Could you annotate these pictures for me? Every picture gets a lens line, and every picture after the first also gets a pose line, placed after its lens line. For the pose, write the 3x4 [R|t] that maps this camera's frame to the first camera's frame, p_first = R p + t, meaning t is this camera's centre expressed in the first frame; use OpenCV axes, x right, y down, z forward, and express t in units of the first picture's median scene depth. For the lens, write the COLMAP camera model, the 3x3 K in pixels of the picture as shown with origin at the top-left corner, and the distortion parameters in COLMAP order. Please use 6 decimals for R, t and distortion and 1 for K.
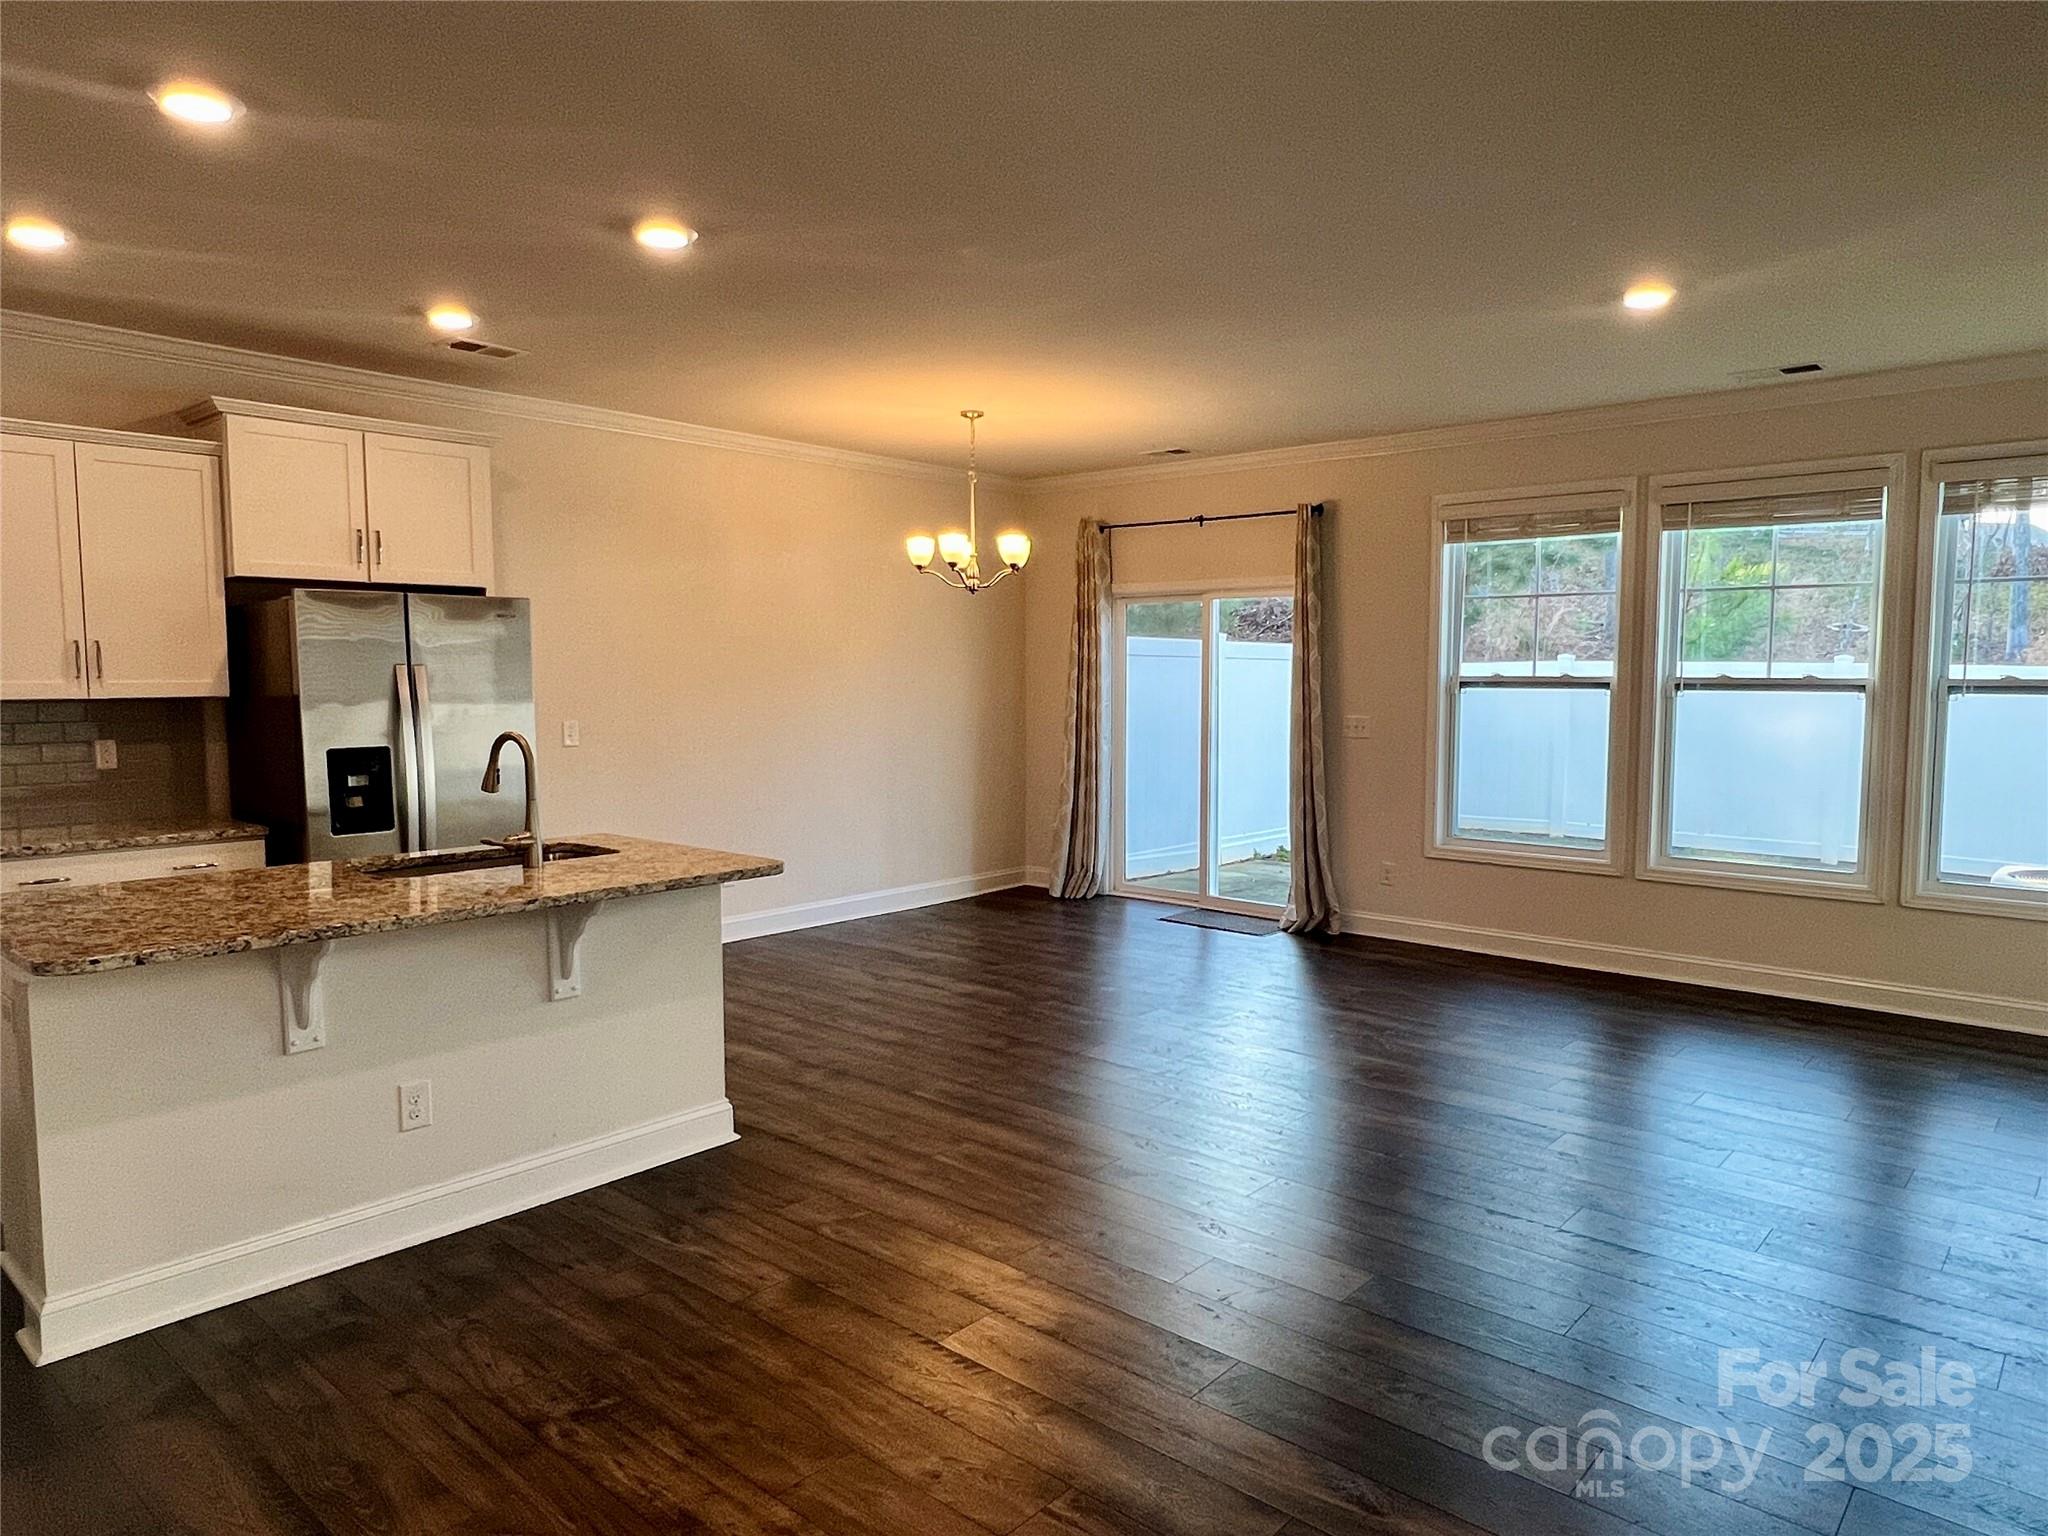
lens RADIAL K [[1297.6, 0, 1017.5], [0, 1297.6, 776.2], [0, 0, 1]] dist [-0.002654, -0.003195]
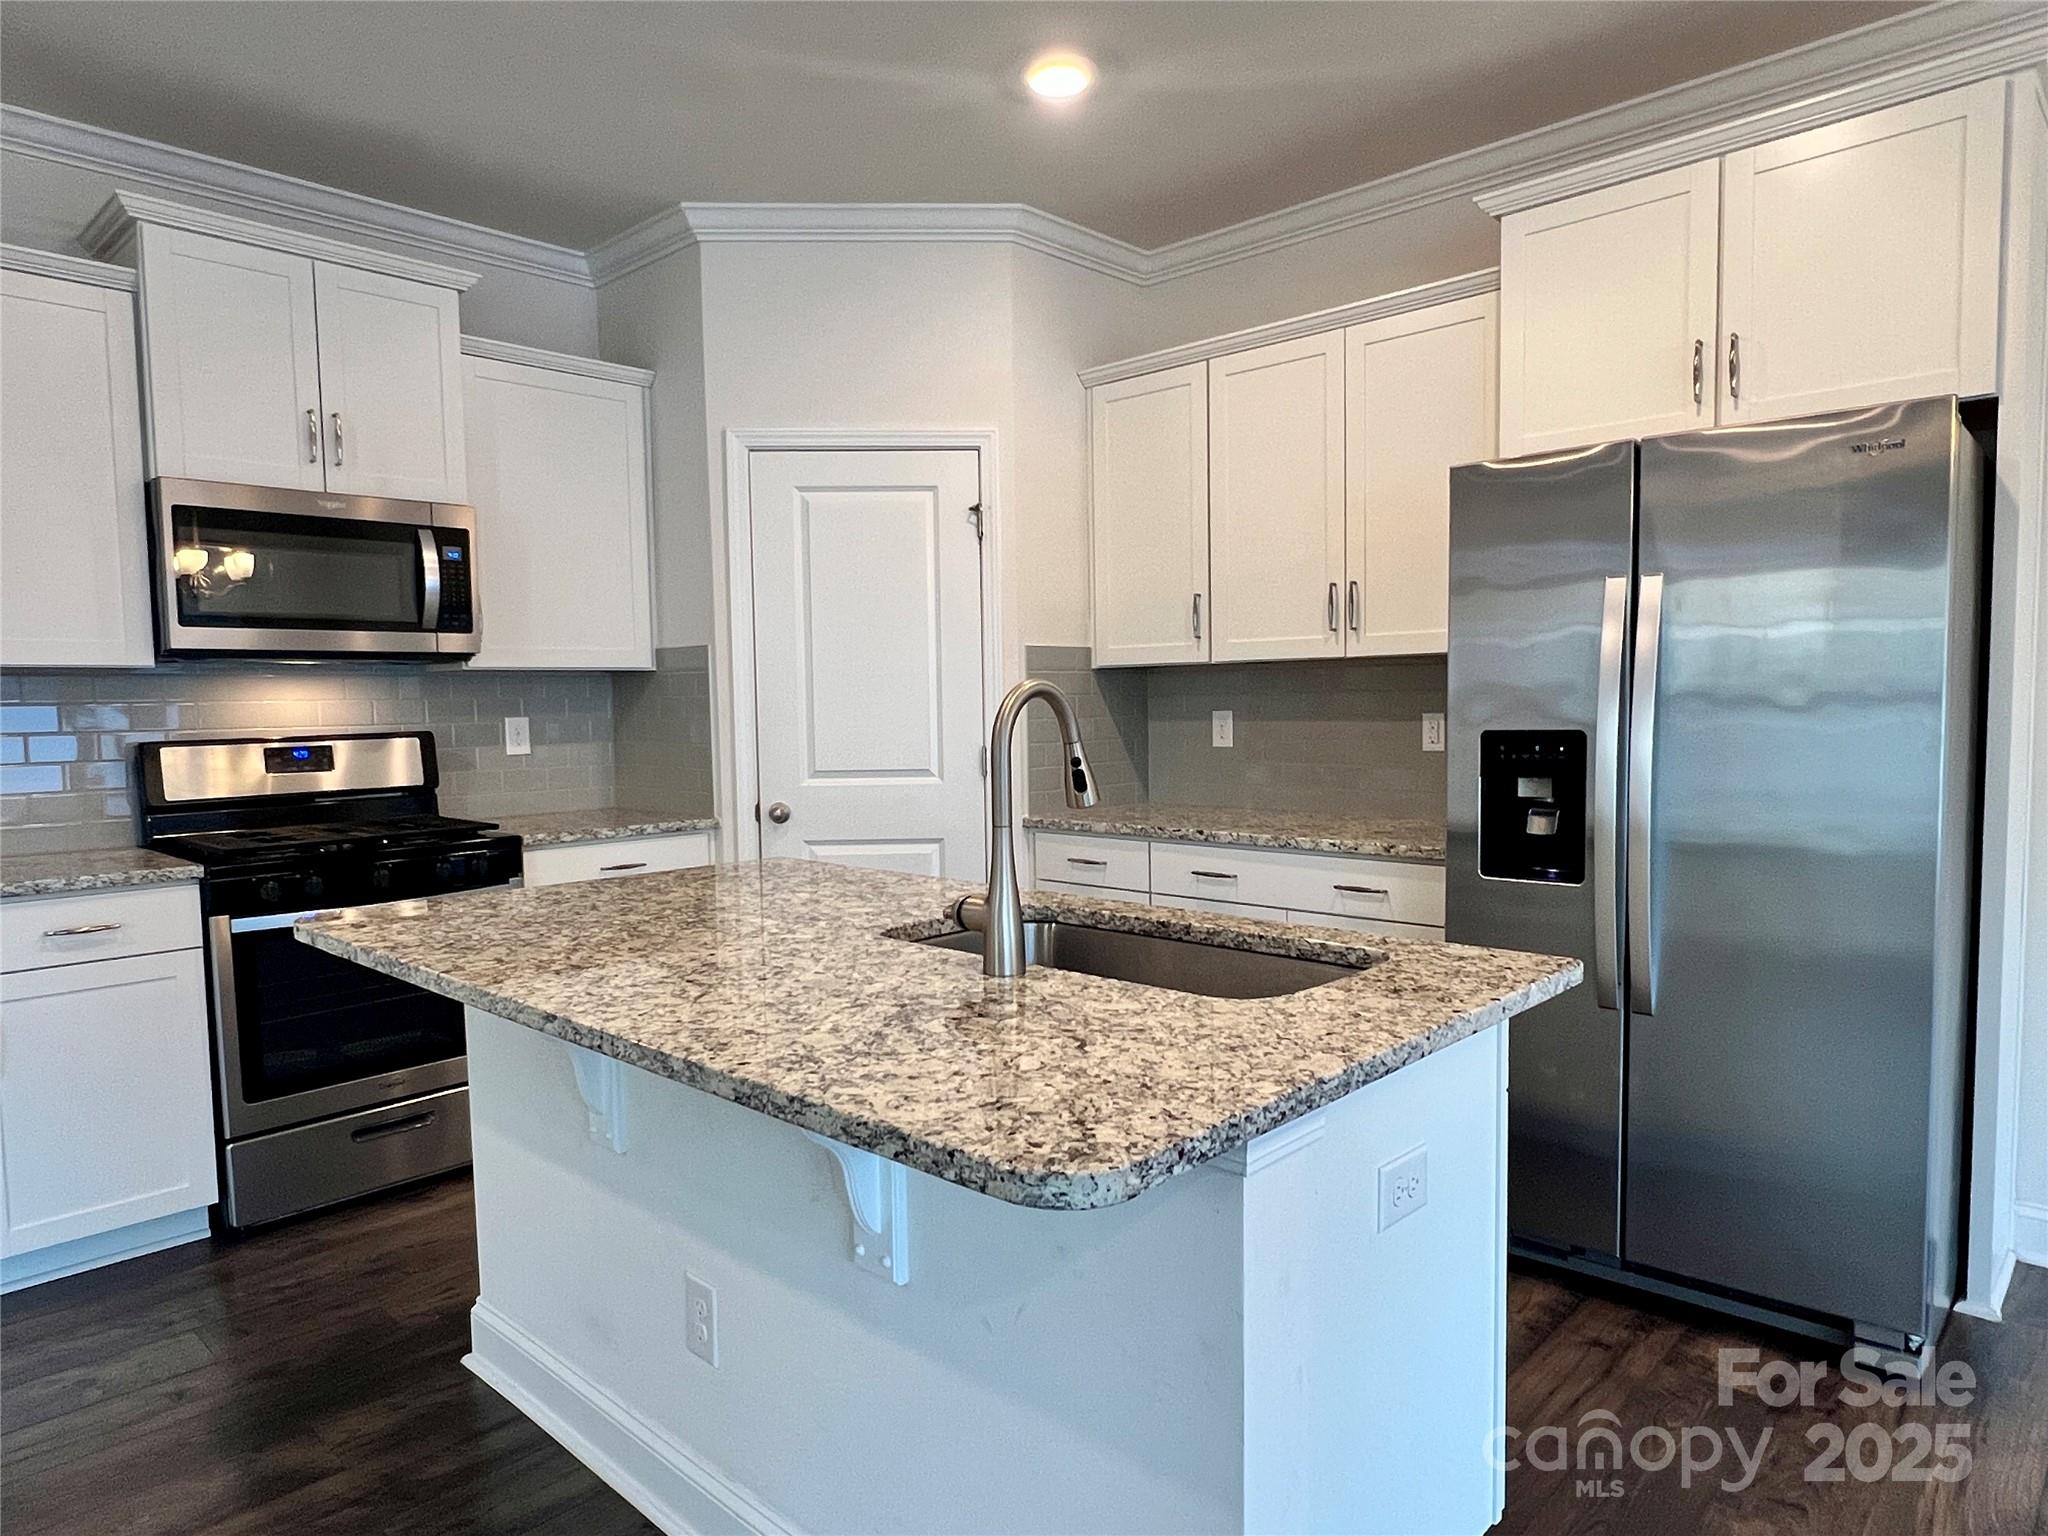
lens RADIAL K [[1260.3, 0, 1018.9], [0, 1260.3, 780.7], [0, 0, 1]] dist [-0.005640, 0.001921]
pose [[-0.031898, 0.064658, -0.997398, 0.061018], [-0.064944, 0.995662, 0.066622, -0.026443], [0.997379, 0.066900, -0.027561, 0.949657]]
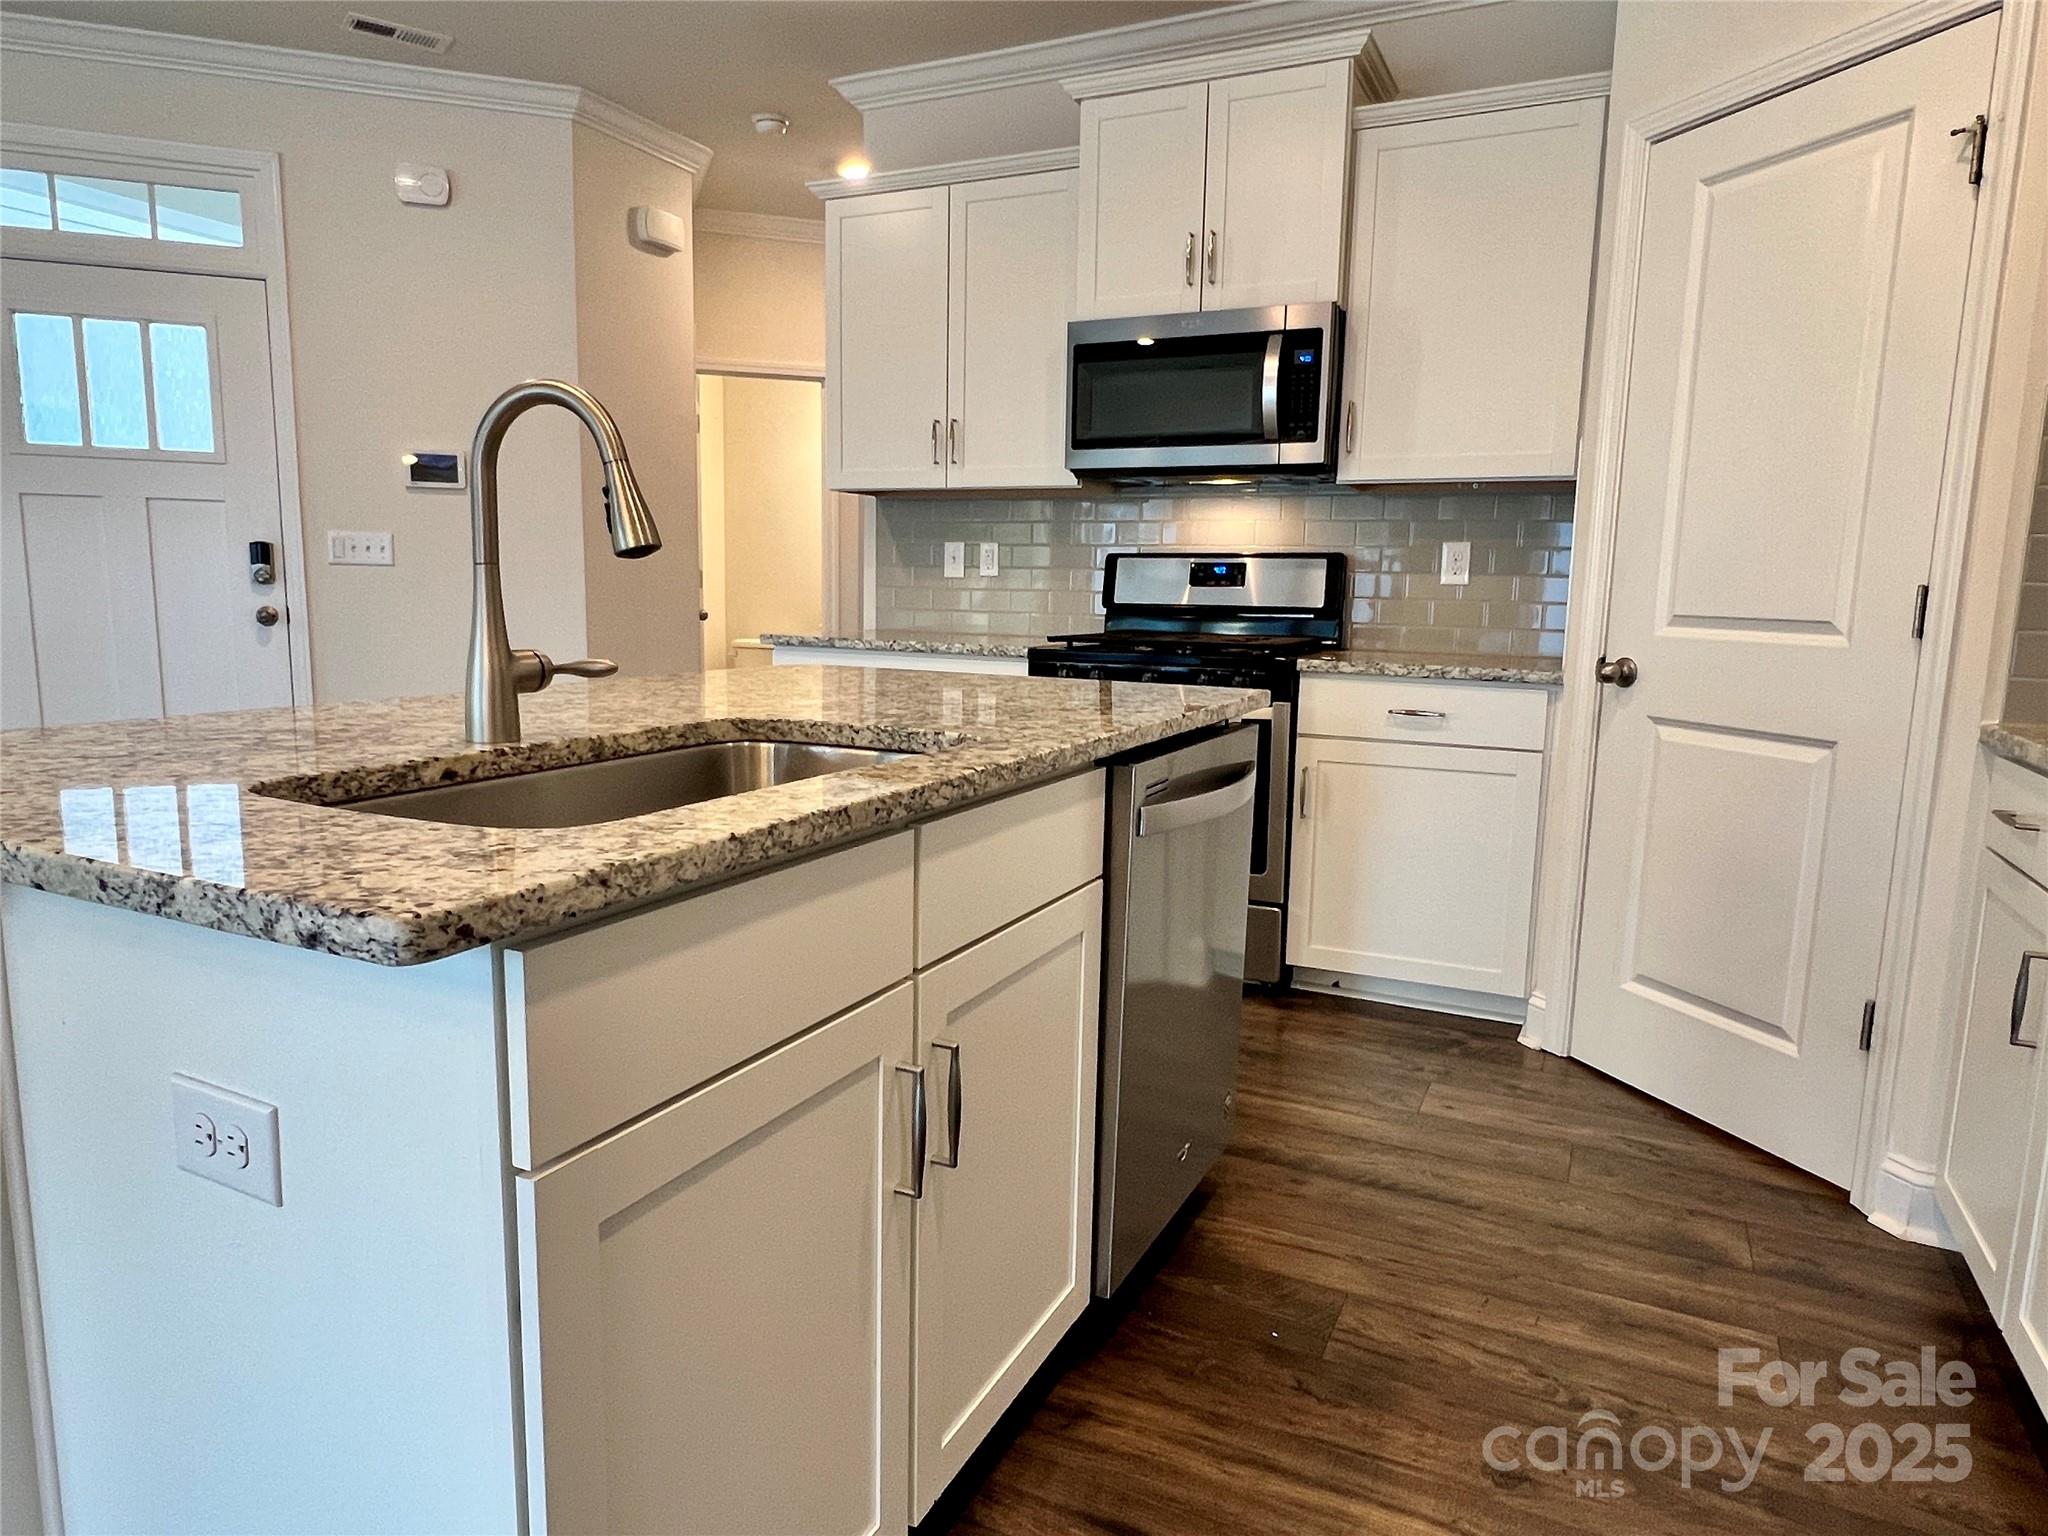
lens RADIAL K [[1260.3, 0, 1018.9], [0, 1260.3, 780.7], [0, 0, 1]] dist [-0.005640, 0.001921]
pose [[-0.963072, 0.021672, -0.268369, -0.396283], [-0.042794, 0.971762, 0.232049, -0.013099], [0.265820, 0.234964, -0.934950, 1.311696]]
